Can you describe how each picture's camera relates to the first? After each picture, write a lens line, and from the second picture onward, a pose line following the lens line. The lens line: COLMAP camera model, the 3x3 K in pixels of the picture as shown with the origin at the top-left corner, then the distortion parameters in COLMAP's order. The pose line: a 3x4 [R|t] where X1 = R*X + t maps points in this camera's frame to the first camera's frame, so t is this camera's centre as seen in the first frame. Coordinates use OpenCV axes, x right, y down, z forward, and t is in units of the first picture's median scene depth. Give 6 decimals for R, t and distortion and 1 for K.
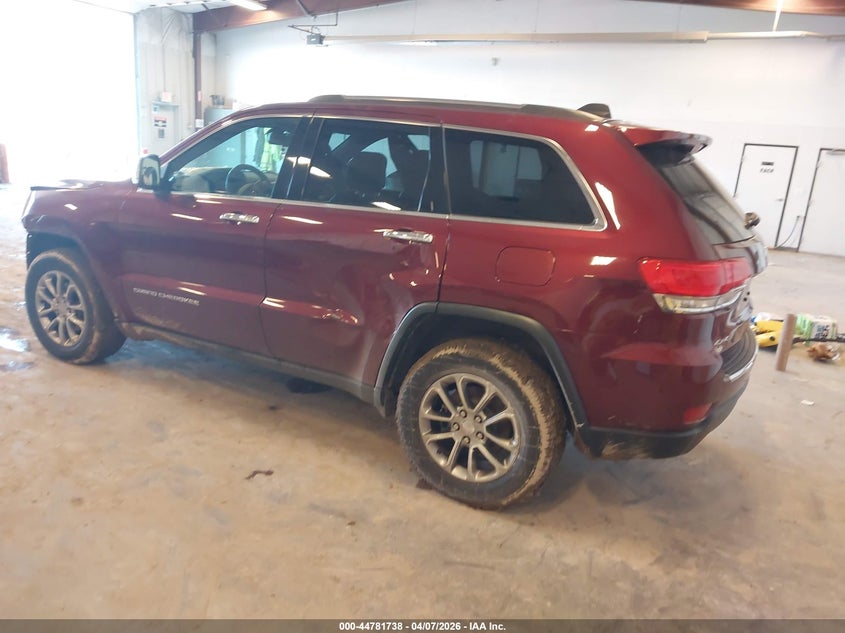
lens RADIAL K [[632.8, 0, 422.5], [0, 632.8, 316.5], [0, 0, 1]] dist [-0.005084, -0.003162]
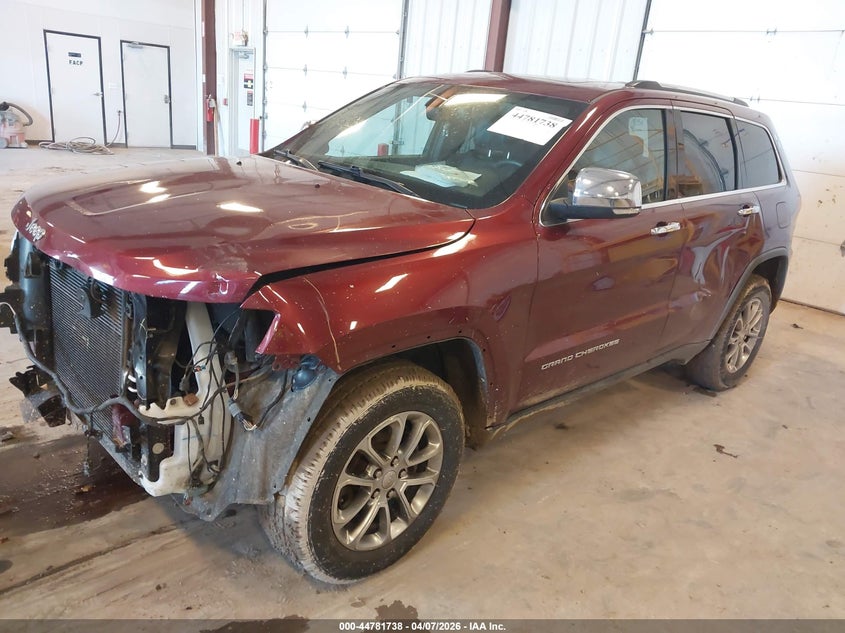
lens RADIAL K [[631.5, 0, 422.5], [0, 631.5, 316.5], [0, 0, 1]] dist [0.002842, 0.001397]
pose [[0.337282, -0.341917, 0.877116, -0.243269], [0.171639, 0.938429, 0.299817, -0.072370], [-0.925624, 0.049425, 0.375202, 0.194011]]
